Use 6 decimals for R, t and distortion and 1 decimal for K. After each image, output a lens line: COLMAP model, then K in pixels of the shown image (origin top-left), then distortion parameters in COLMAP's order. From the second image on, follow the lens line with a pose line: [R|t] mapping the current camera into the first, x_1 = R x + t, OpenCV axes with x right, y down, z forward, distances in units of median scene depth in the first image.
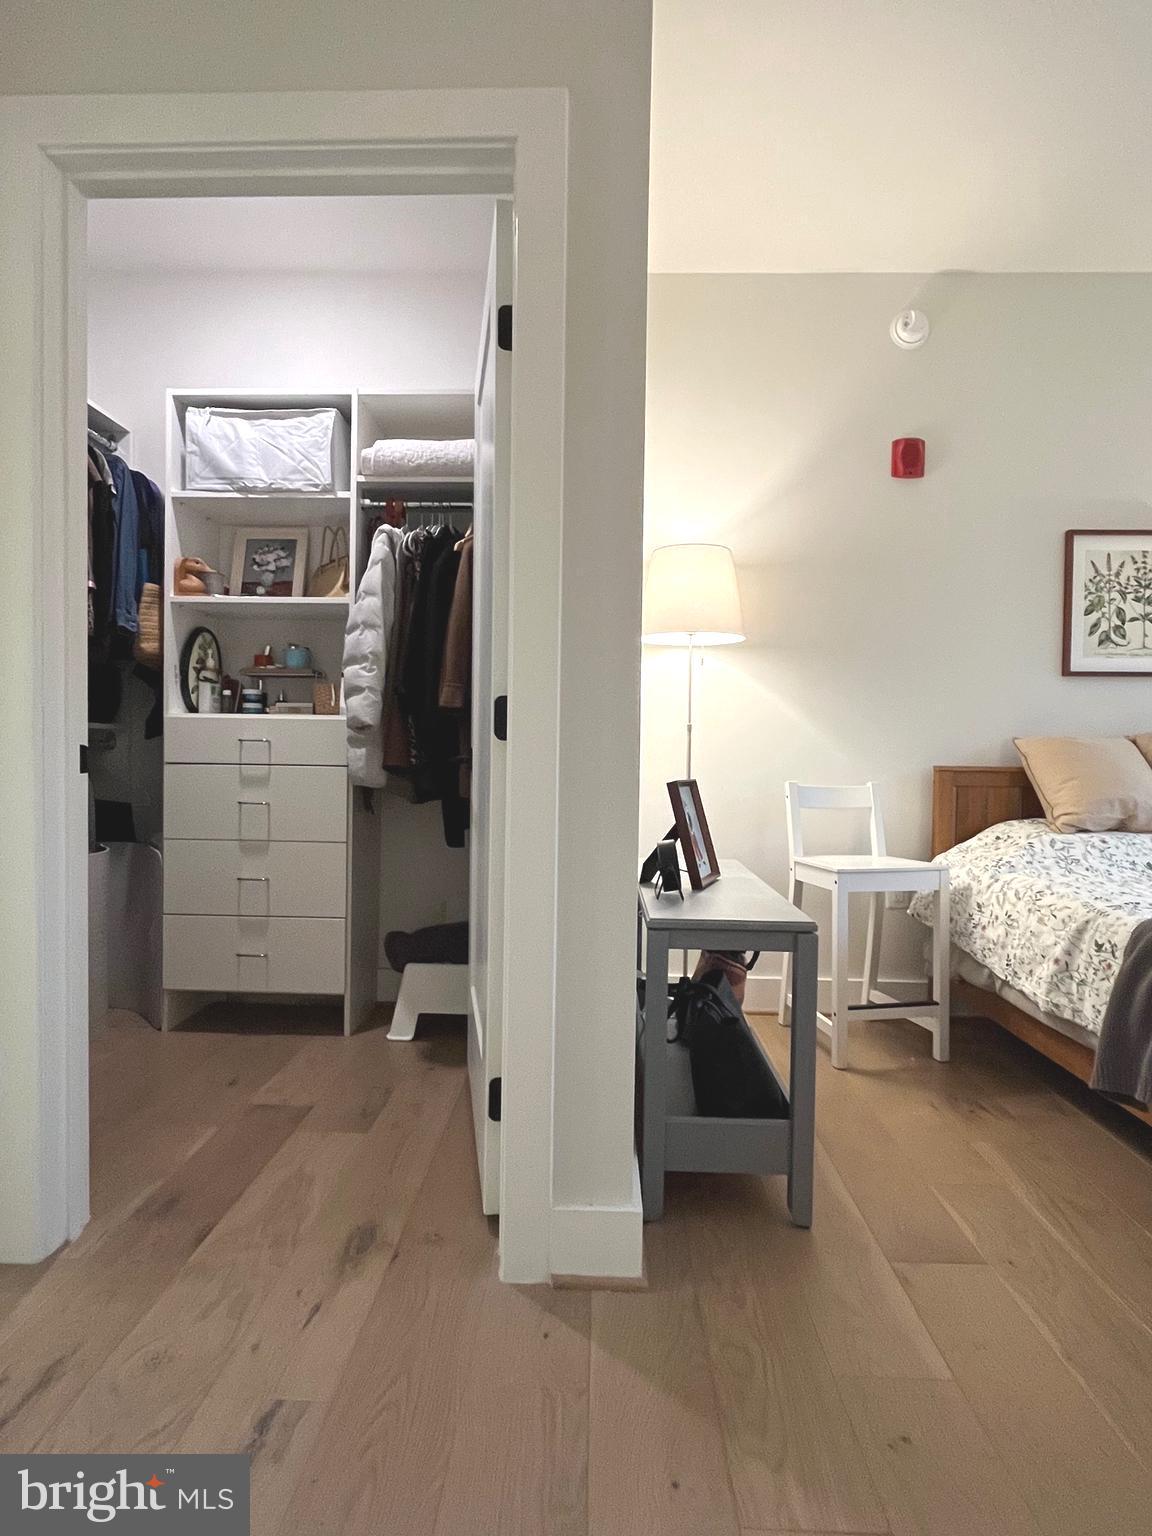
lens RADIAL K [[820.7, 0, 576.2], [0, 820.7, 768.6], [0, 0, 1]] dist [-0.002094, -0.000286]
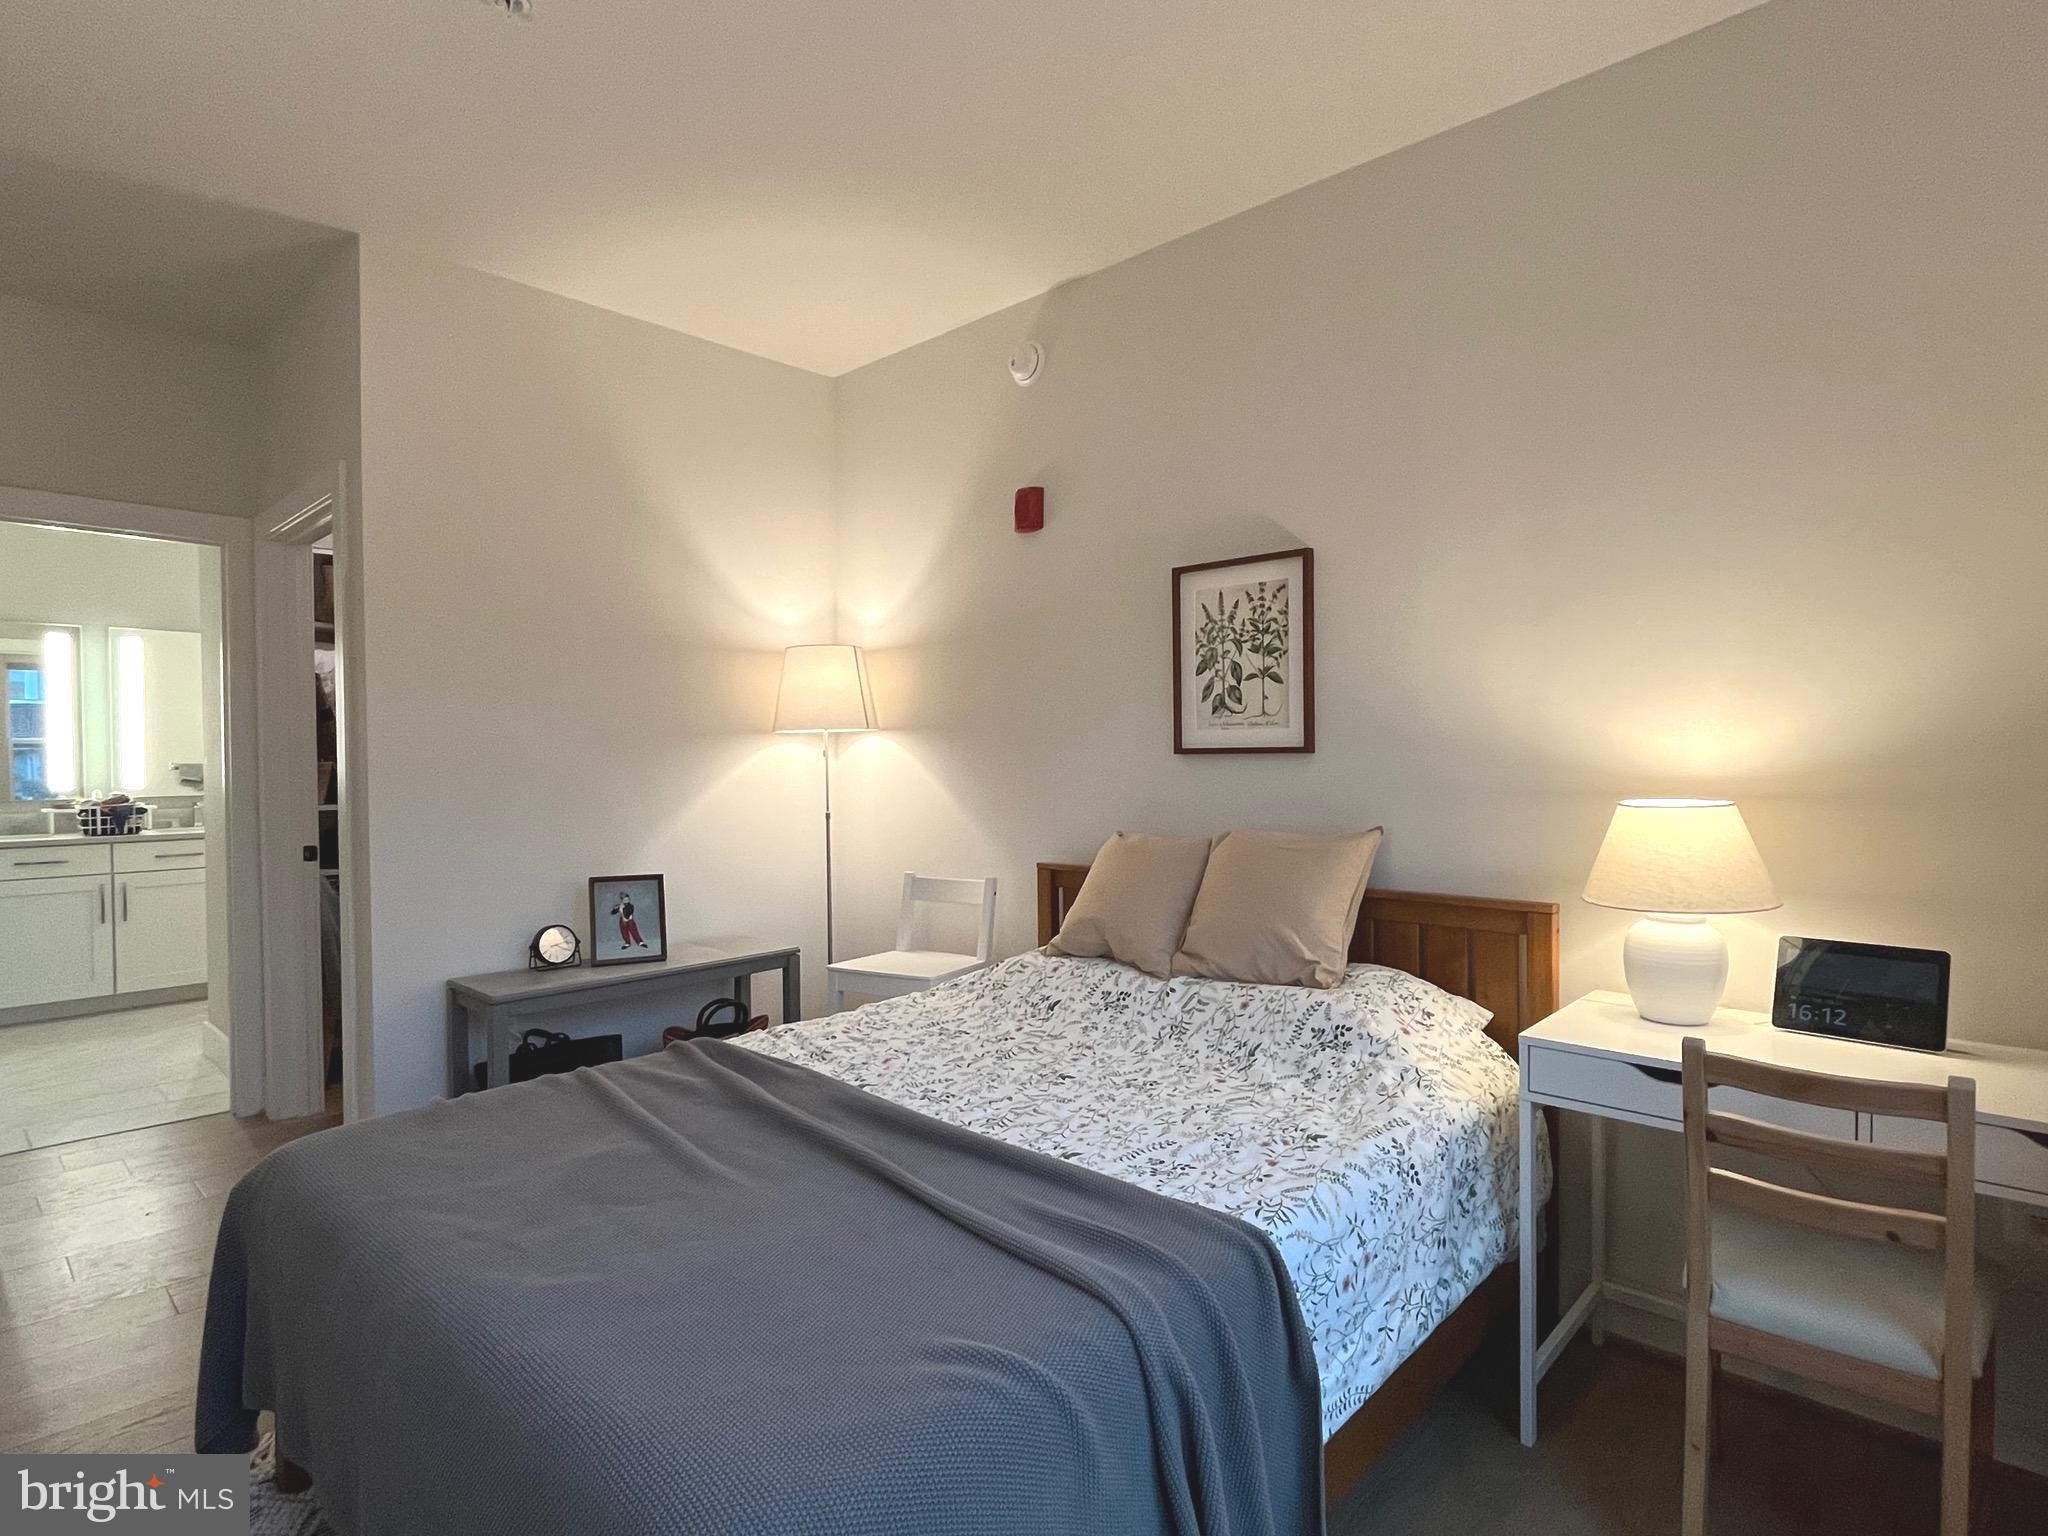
lens RADIAL K [[1024.7, 0, 1027.1], [0, 1024.7, 768.6], [0, 0, 1]] dist [0.001991, 0.000072]
pose [[0.756912, -0.008226, -0.653465, 1.131001], [0.007213, 0.999965, -0.004232, -0.096257], [0.653477, -0.001510, 0.756944, 0.165441]]
